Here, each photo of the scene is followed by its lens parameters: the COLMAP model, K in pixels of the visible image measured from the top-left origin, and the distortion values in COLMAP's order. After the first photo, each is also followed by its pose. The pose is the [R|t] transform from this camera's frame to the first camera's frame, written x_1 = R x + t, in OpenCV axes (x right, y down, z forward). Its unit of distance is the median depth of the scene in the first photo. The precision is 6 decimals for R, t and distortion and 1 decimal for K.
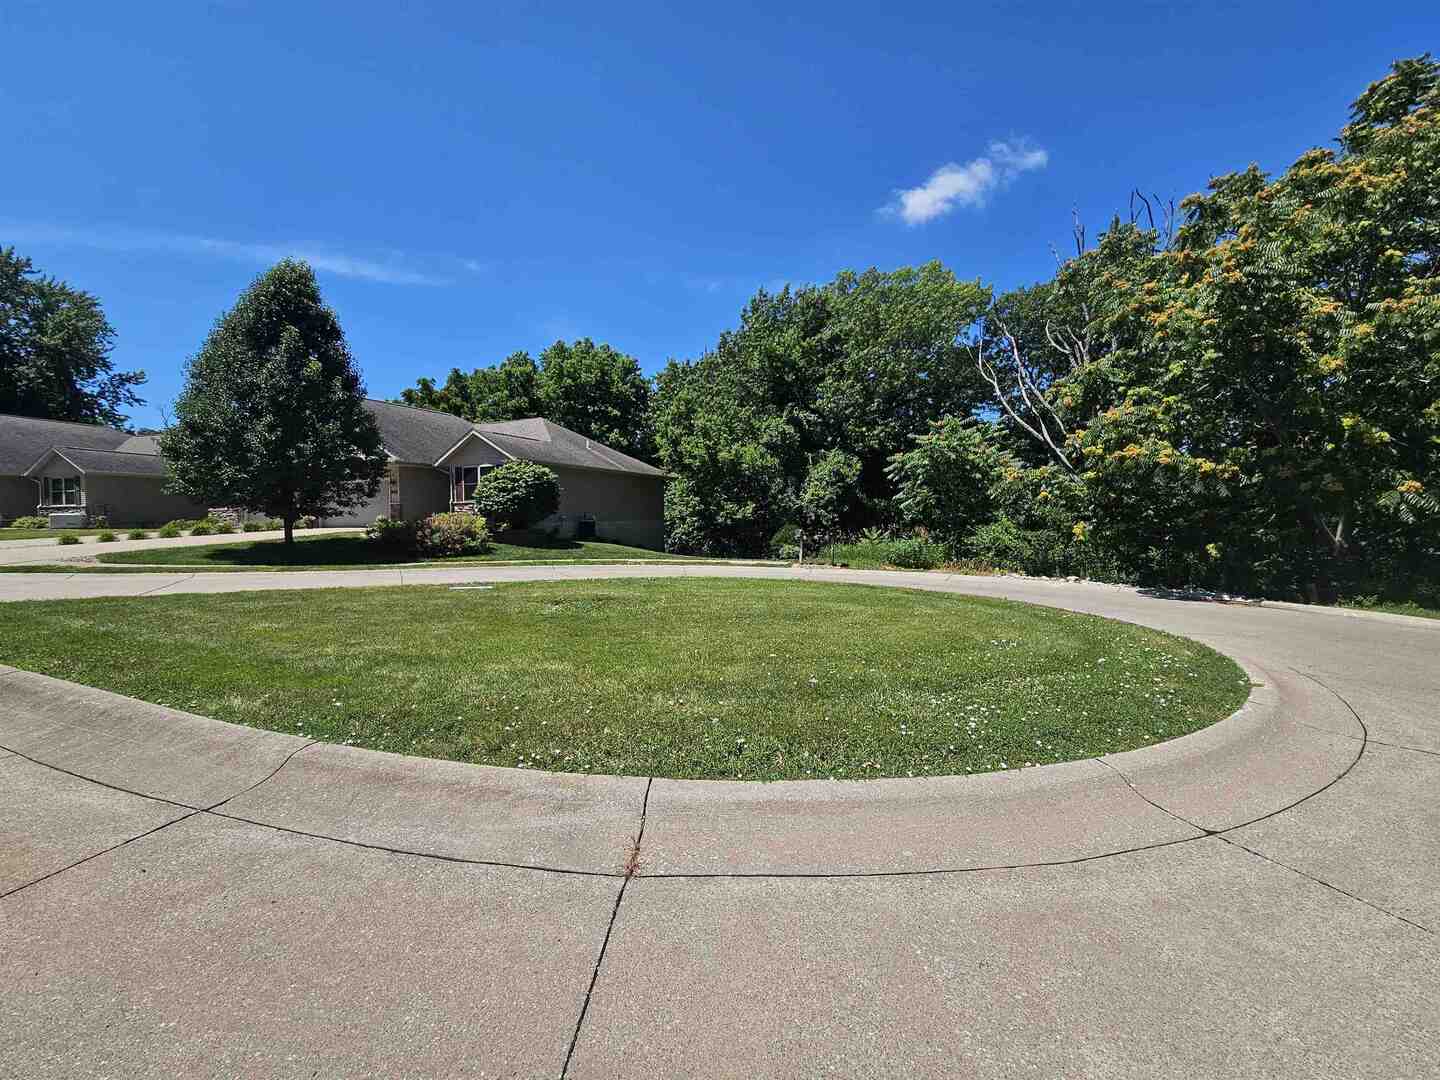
lens RADIAL K [[581.9, 0, 721.9], [0, 581.9, 529.7], [0, 0, 1]] dist [-0.008627, 0.001443]
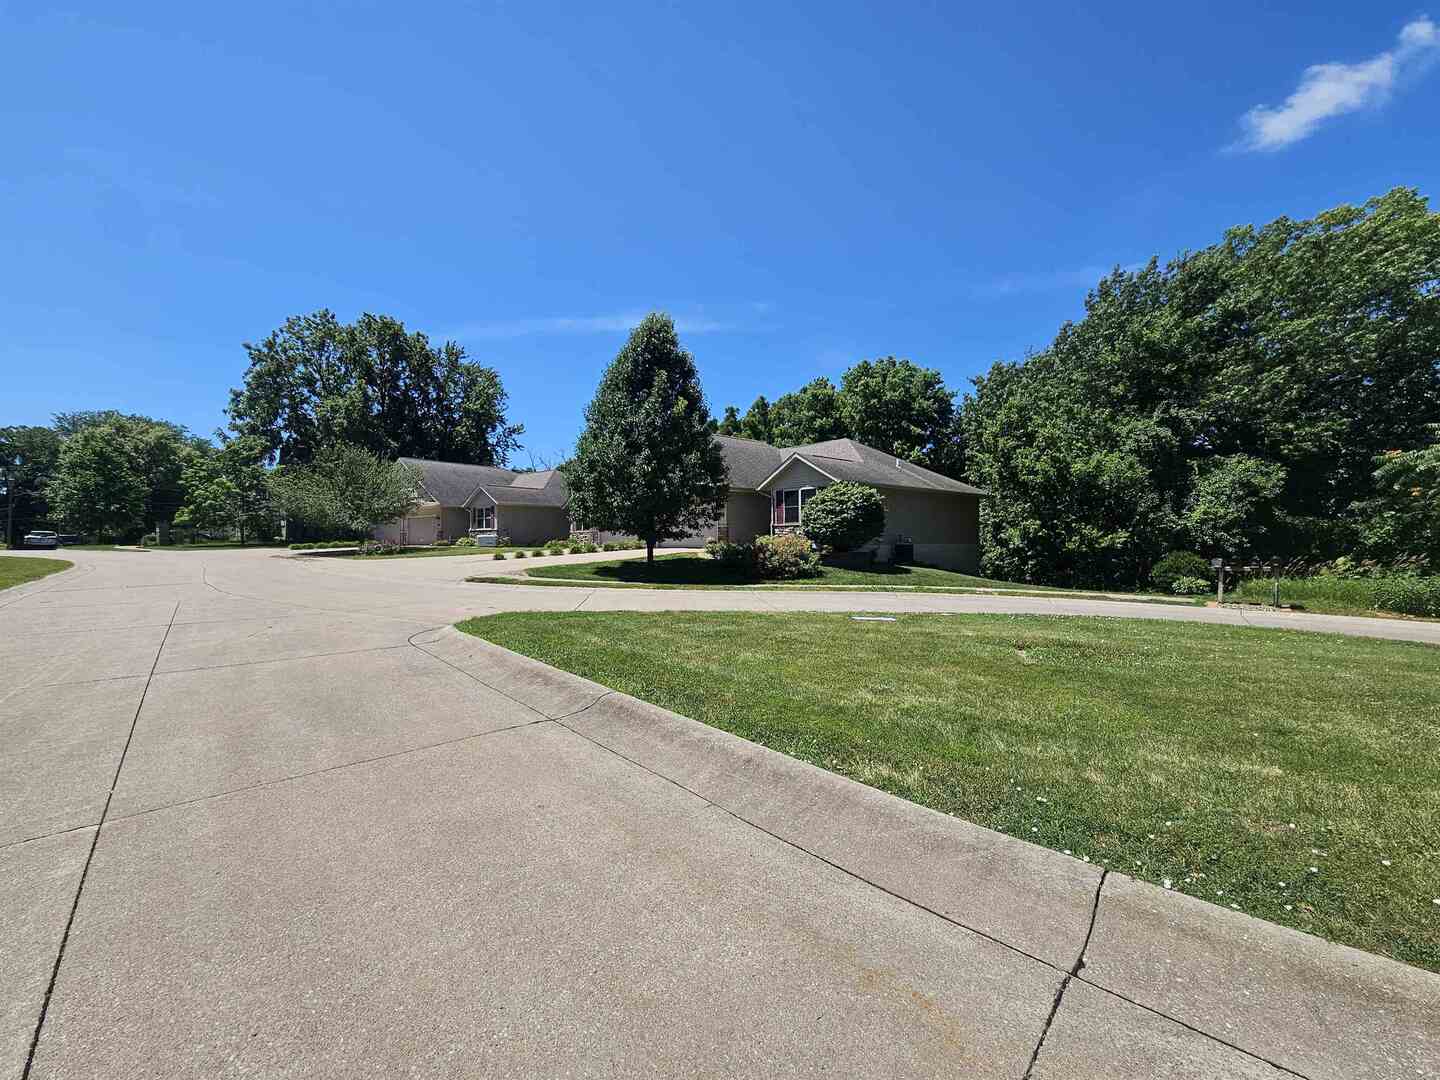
lens RADIAL K [[581.9, 0, 726.4], [0, 581.9, 537.4], [0, 0, 1]] dist [-0.008627, 0.001443]
pose [[0.912870, 0.002632, -0.408242, -0.118970], [-0.011524, 0.999747, -0.019323, -0.004400], [0.408088, 0.022344, 0.912669, 0.019090]]
